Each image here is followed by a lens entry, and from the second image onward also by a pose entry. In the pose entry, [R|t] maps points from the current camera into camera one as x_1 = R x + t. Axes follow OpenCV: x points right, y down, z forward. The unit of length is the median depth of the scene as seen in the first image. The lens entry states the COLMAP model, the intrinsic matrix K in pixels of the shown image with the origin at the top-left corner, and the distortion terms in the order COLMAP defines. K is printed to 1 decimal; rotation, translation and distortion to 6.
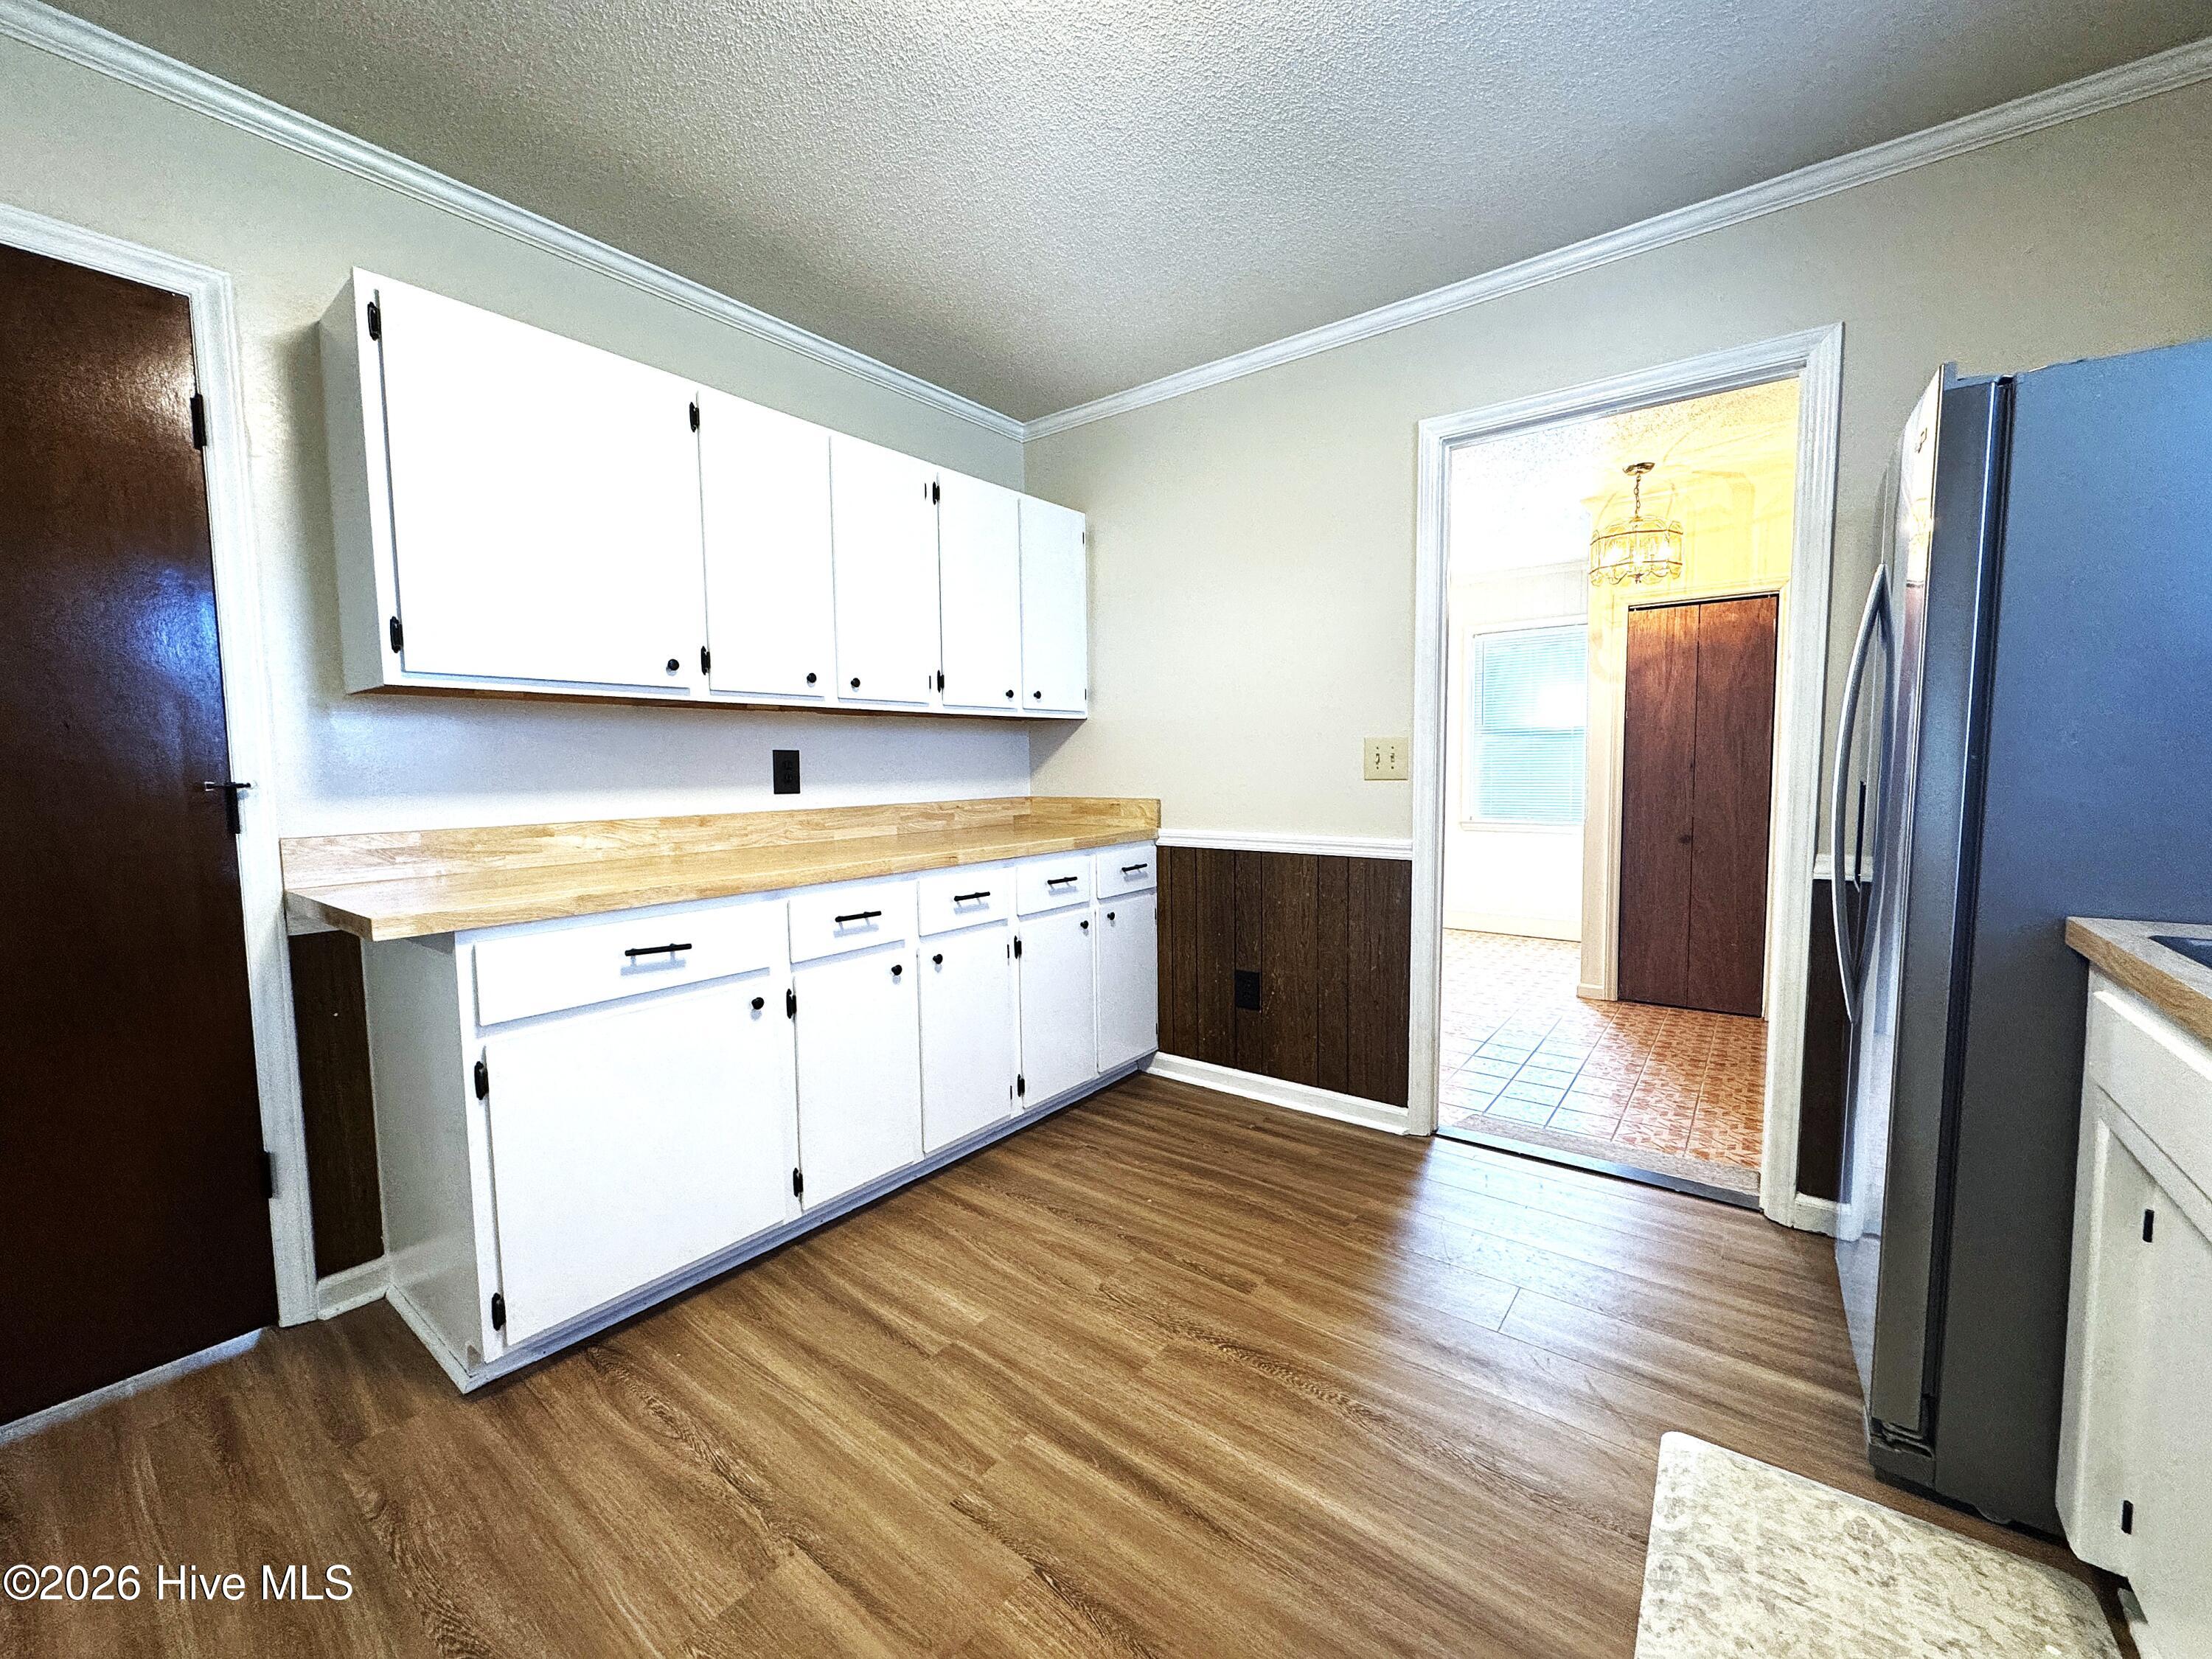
lens RADIAL K [[884.0, 0, 1105.2], [0, 884.0, 831.9], [0, 0, 1]] dist [-0.001513, -0.000138]
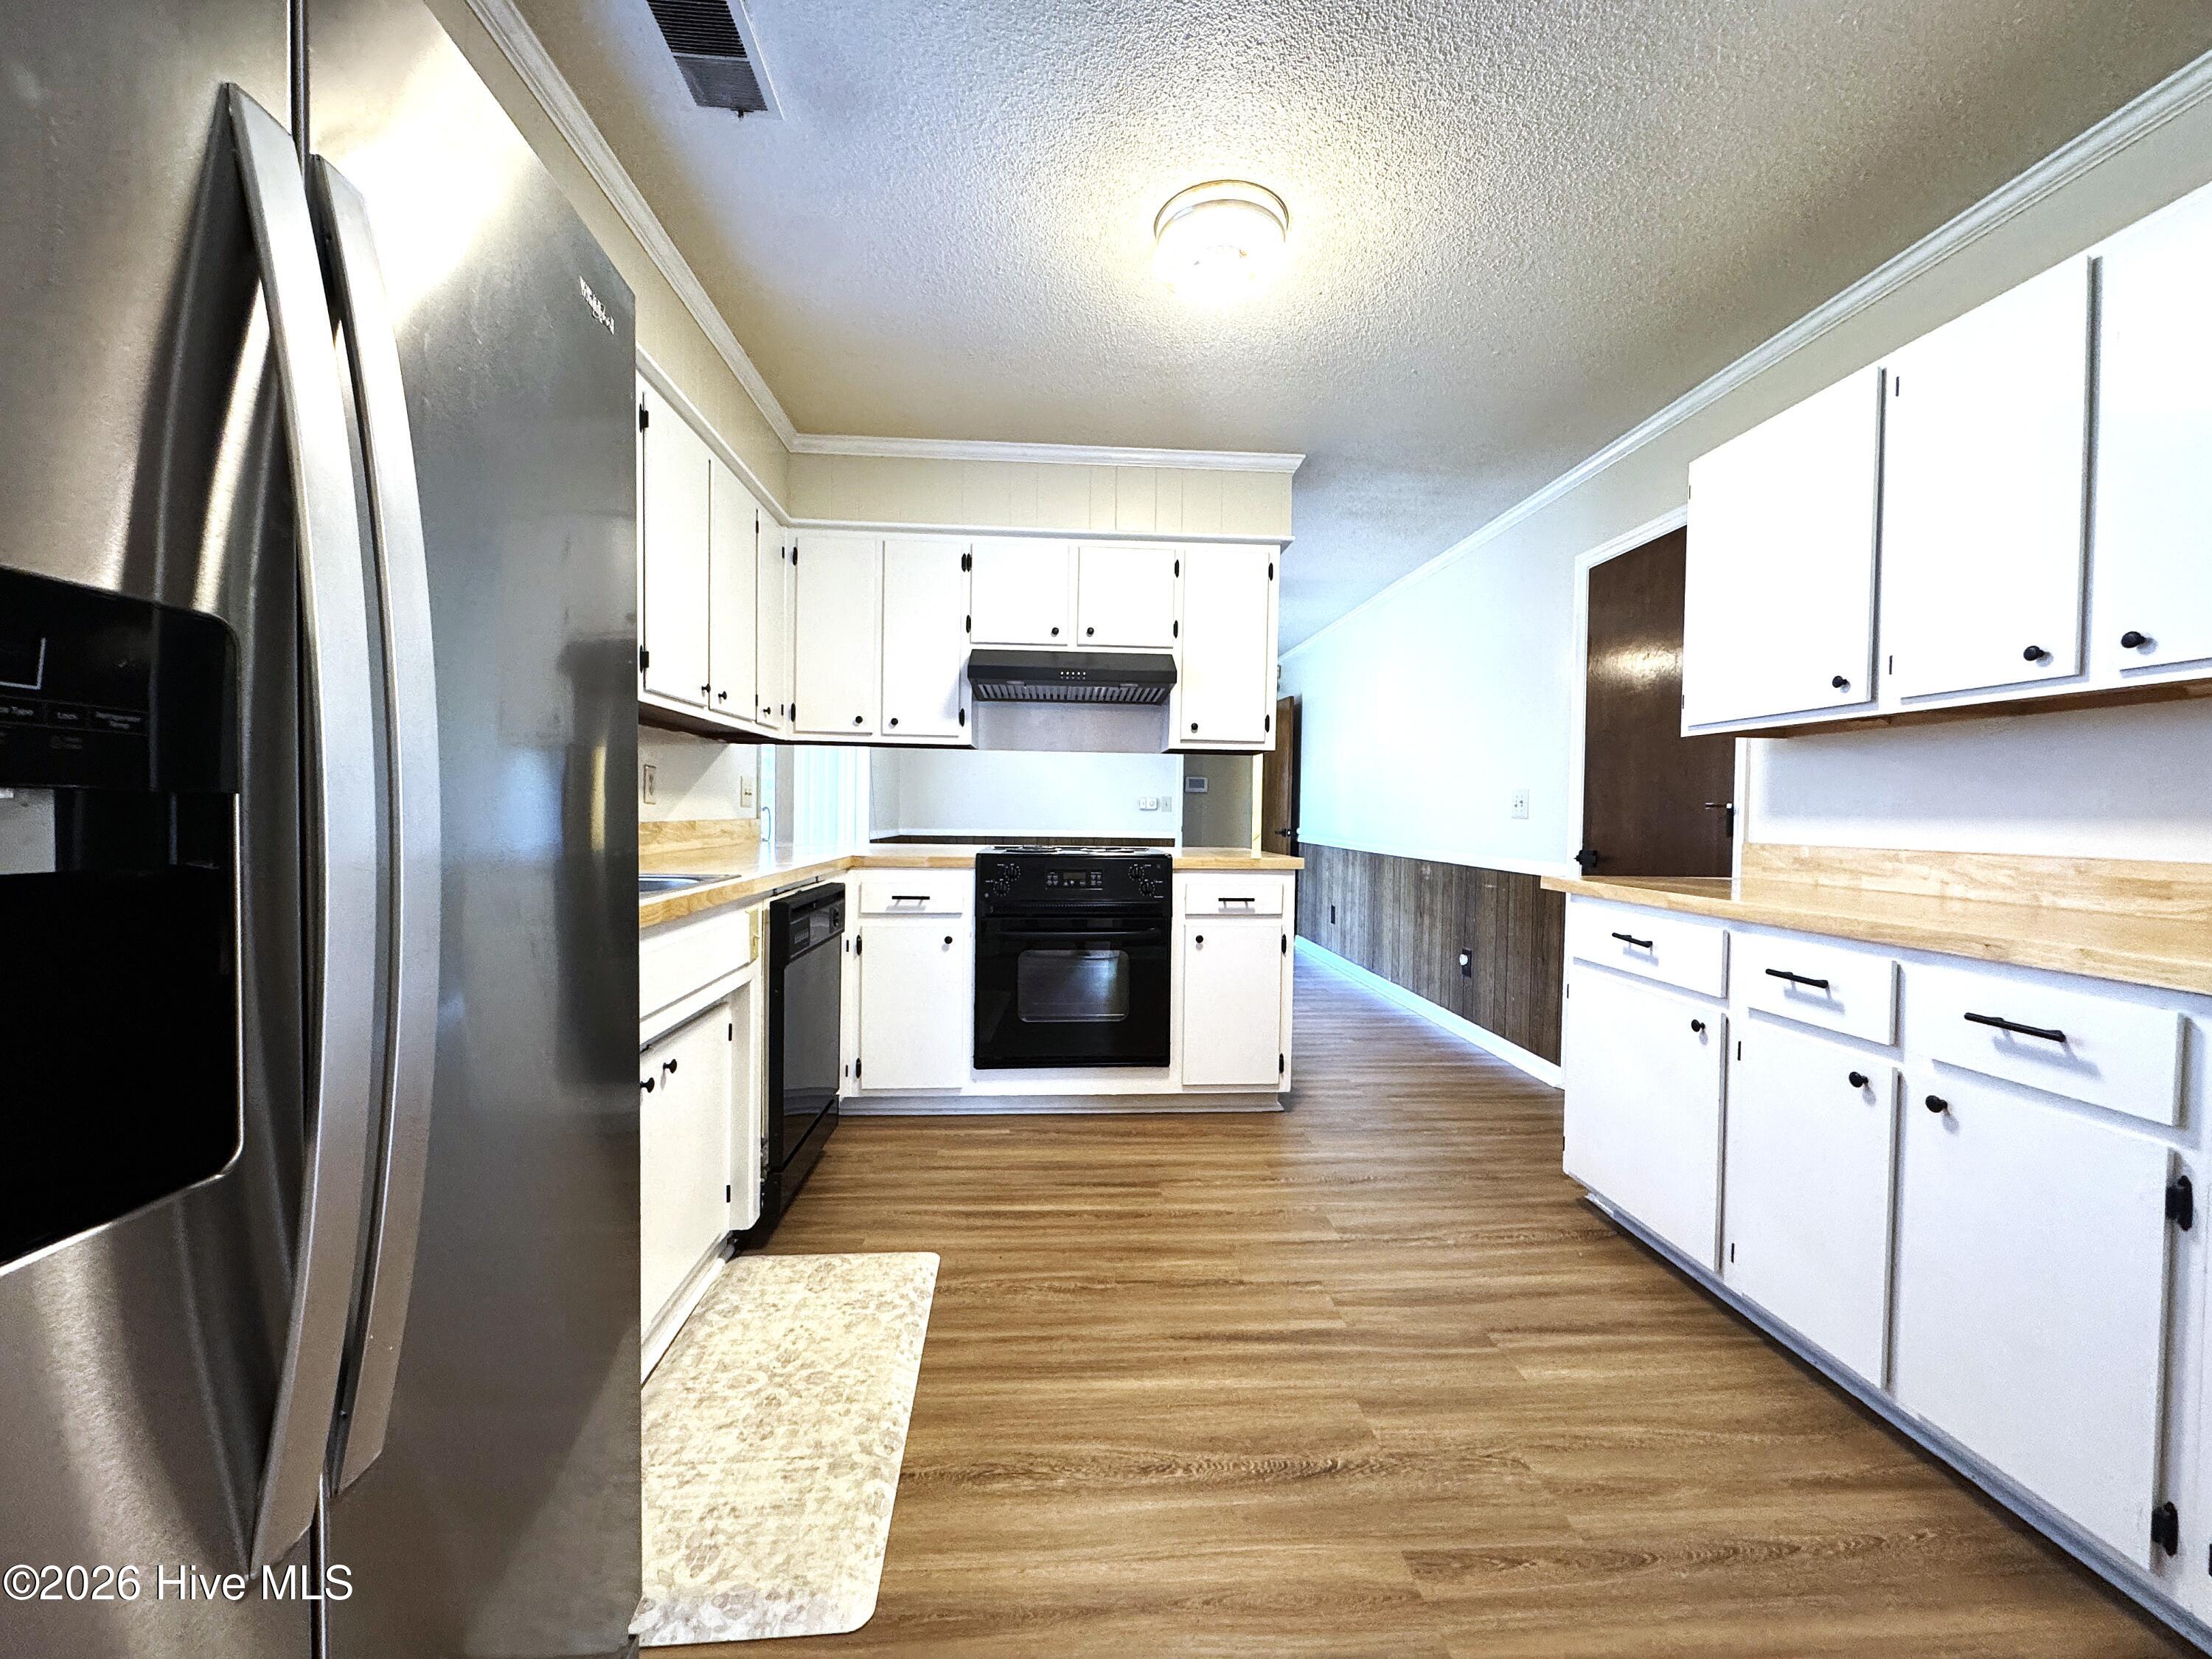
lens RADIAL K [[884.0, 0, 1105.2], [0, 884.0, 831.9], [0, 0, 1]] dist [-0.001513, -0.000138]
pose [[-0.753086, 0.017831, -0.657680, 0.892071], [-0.054361, 0.994528, 0.089211, -0.089347], [0.655672, 0.102935, -0.747996, 1.504236]]
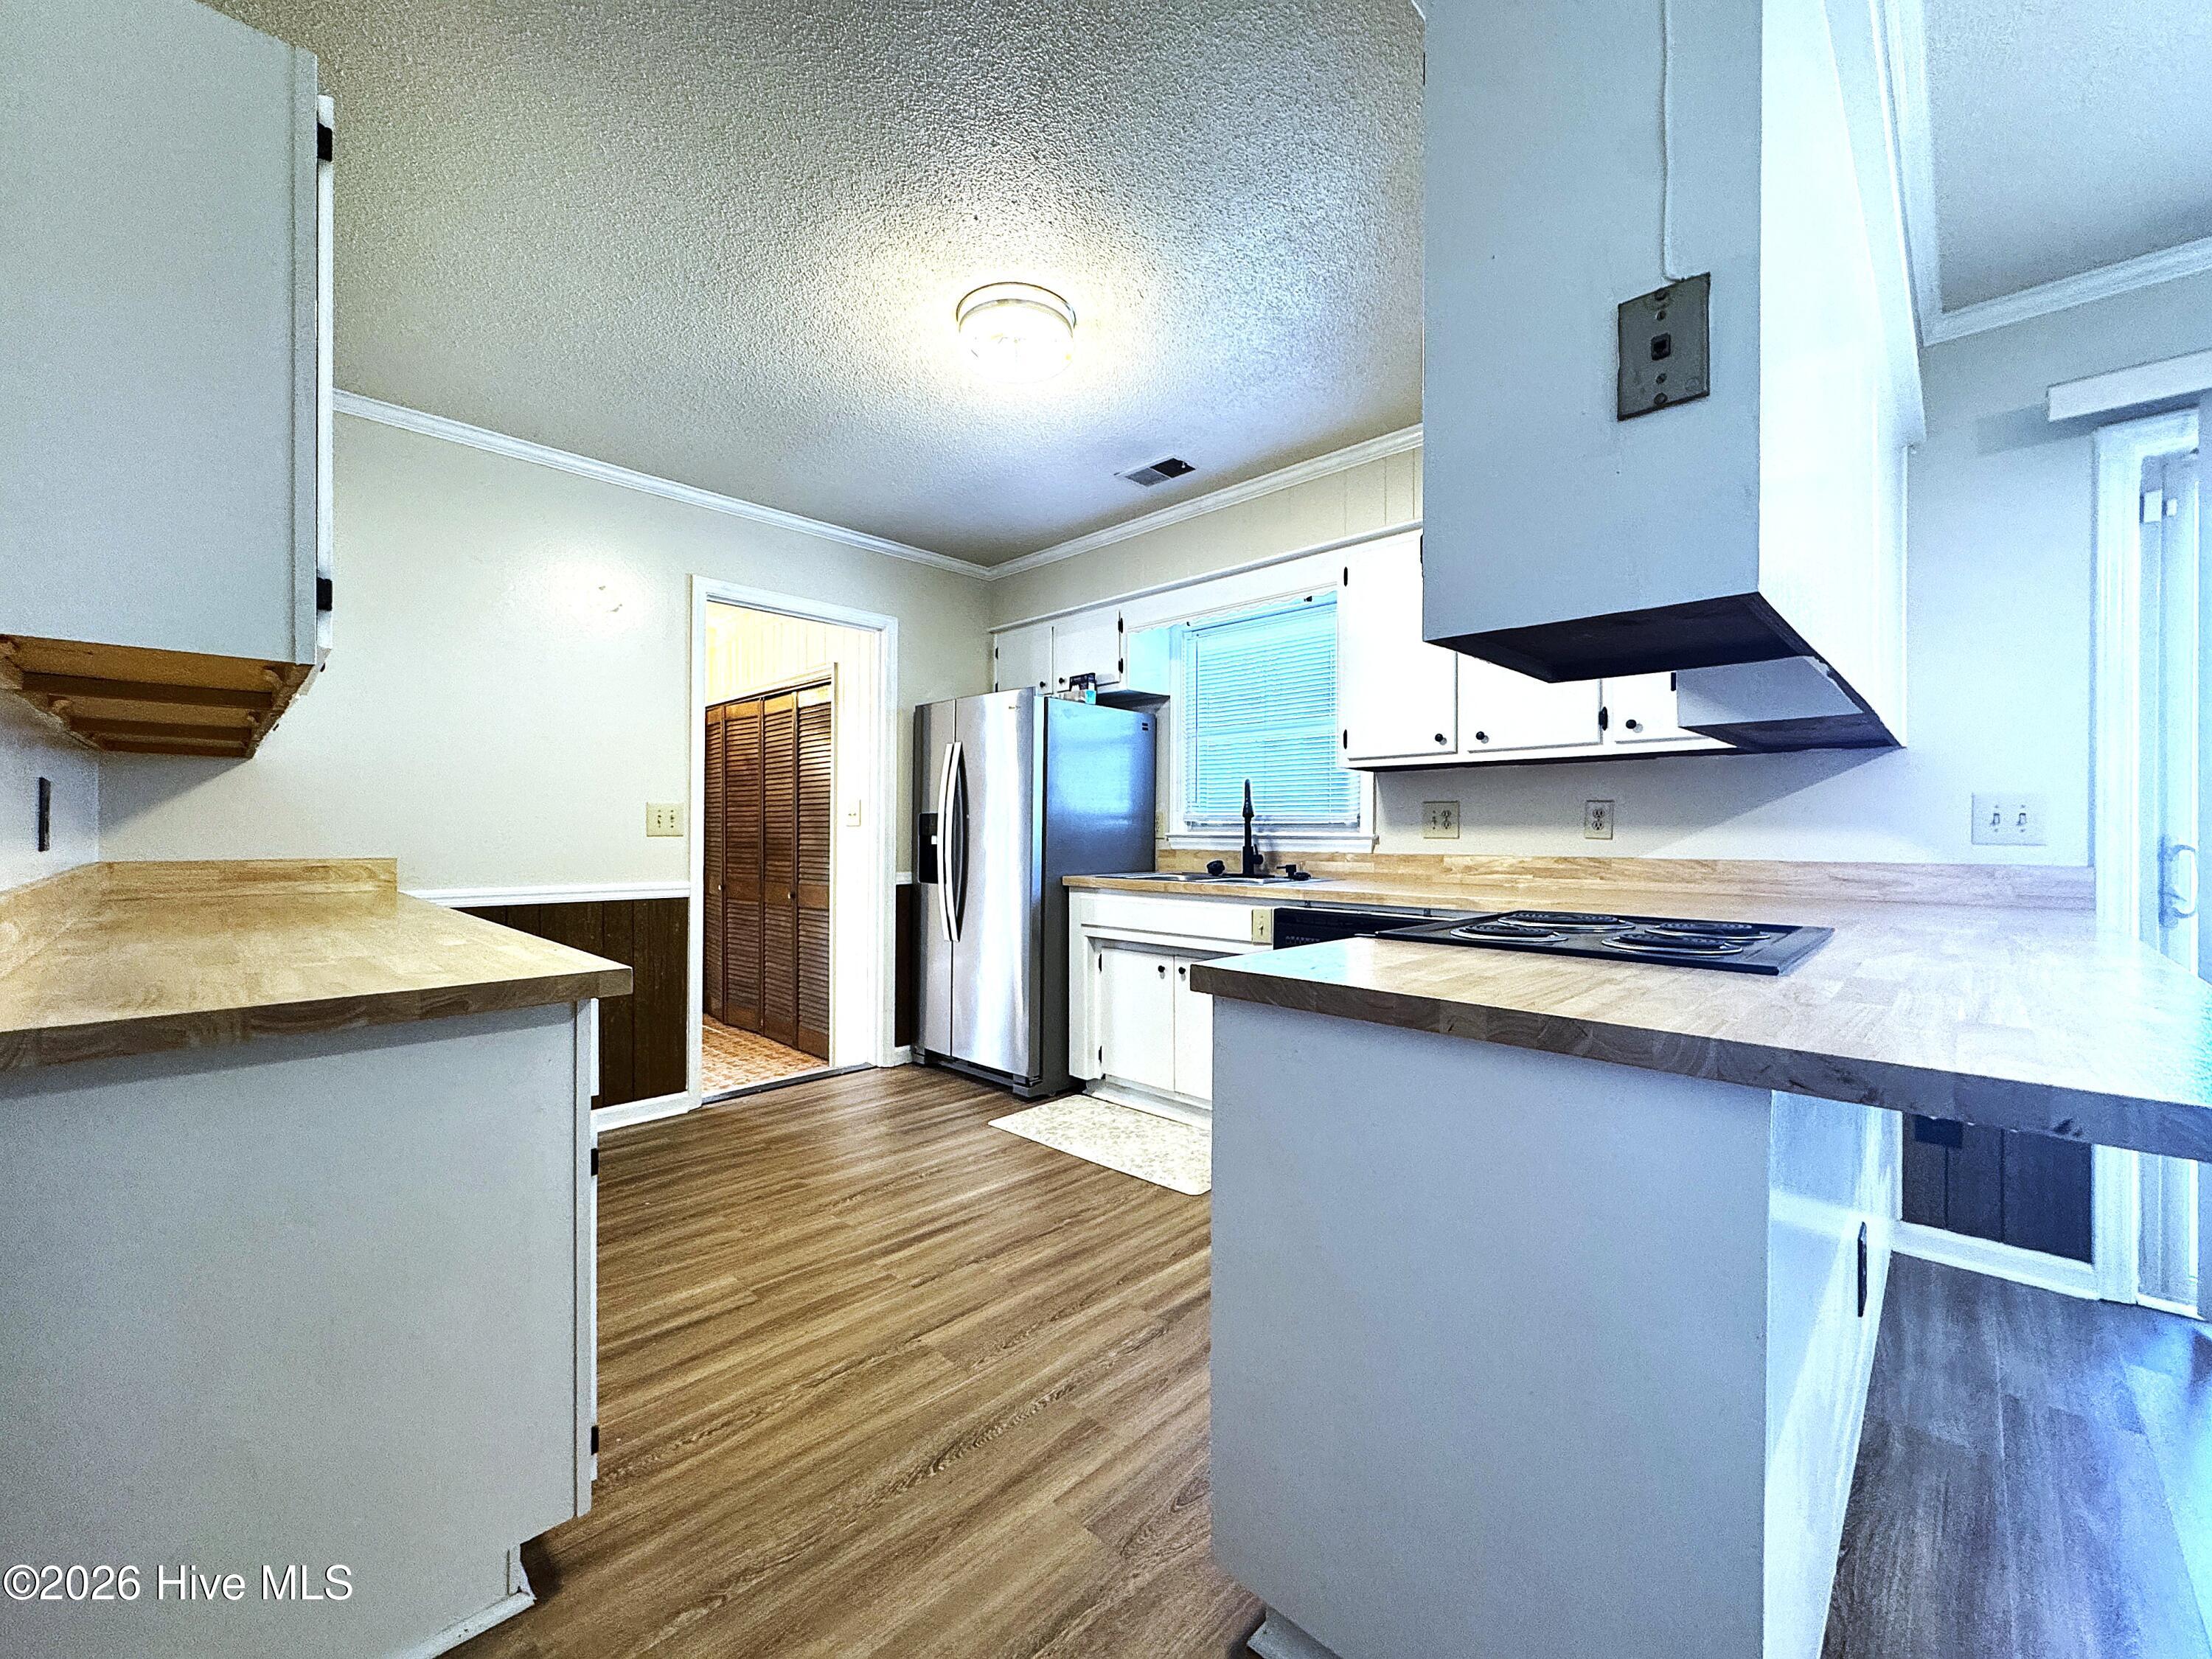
lens RADIAL K [[884.0, 0, 1105.2], [0, 884.0, 831.9], [0, 0, 1]] dist [-0.001513, -0.000138]
pose [[0.122163, 0.010745, 0.992452, -1.414552], [0.072211, 0.997195, -0.019685, 0.010196], [-0.989880, 0.074070, 0.121045, 0.348504]]
